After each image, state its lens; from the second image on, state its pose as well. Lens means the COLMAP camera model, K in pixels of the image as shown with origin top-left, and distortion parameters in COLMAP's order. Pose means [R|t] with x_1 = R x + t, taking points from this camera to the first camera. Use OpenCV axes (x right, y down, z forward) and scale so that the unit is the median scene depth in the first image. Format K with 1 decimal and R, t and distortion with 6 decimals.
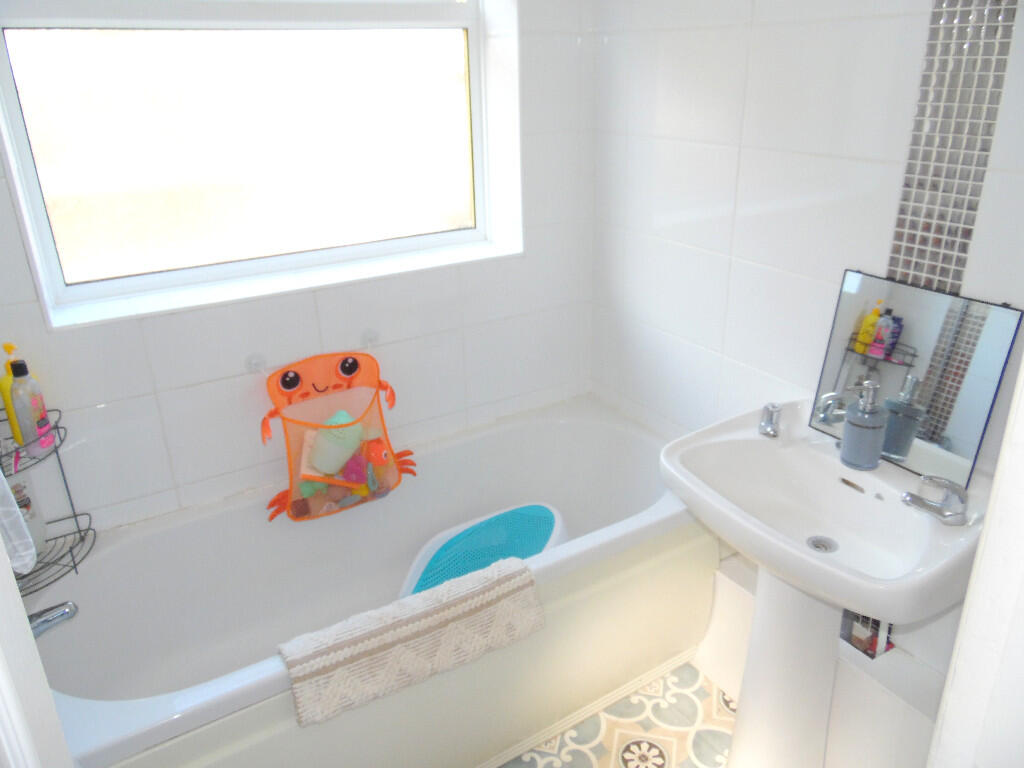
lens RADIAL K [[771.1, 0, 513.0], [0, 771.1, 377.4], [0, 0, 1]] dist [-0.033450, 0.070418]
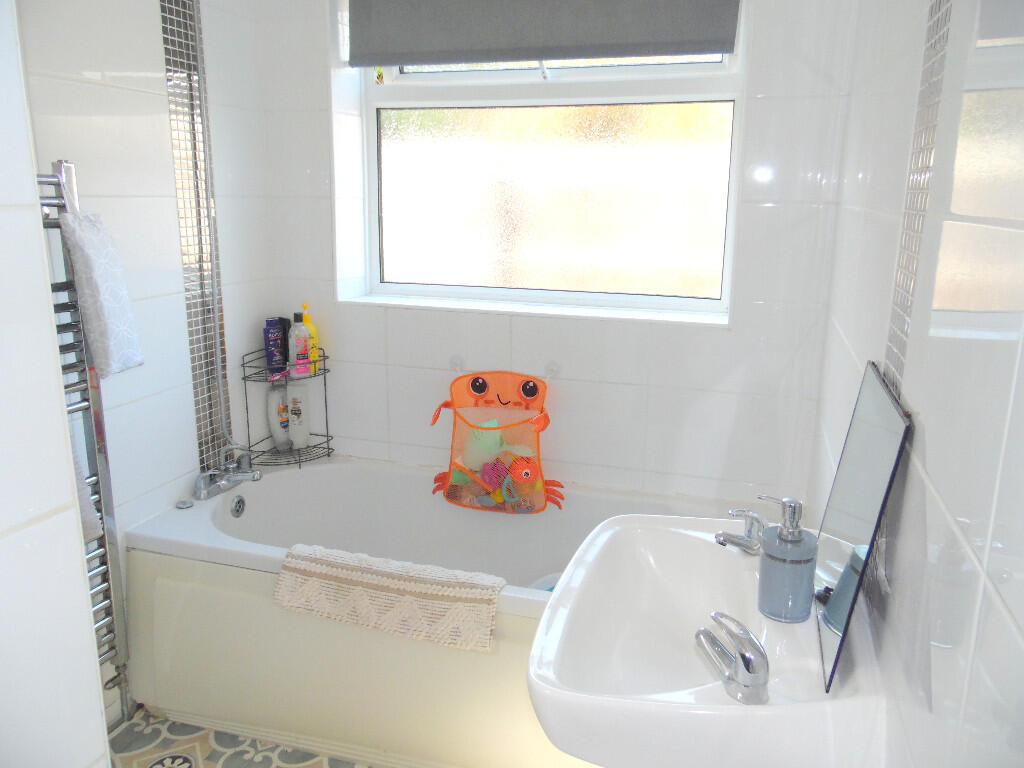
lens RADIAL K [[771.1, 0, 513.0], [0, 771.1, 377.4], [0, 0, 1]] dist [-0.033450, 0.070418]
pose [[0.658299, 0.203342, -0.724772, 0.603936], [-0.310423, 0.950476, -0.015287, -0.006364], [0.685769, 0.235049, 0.688820, 0.215102]]
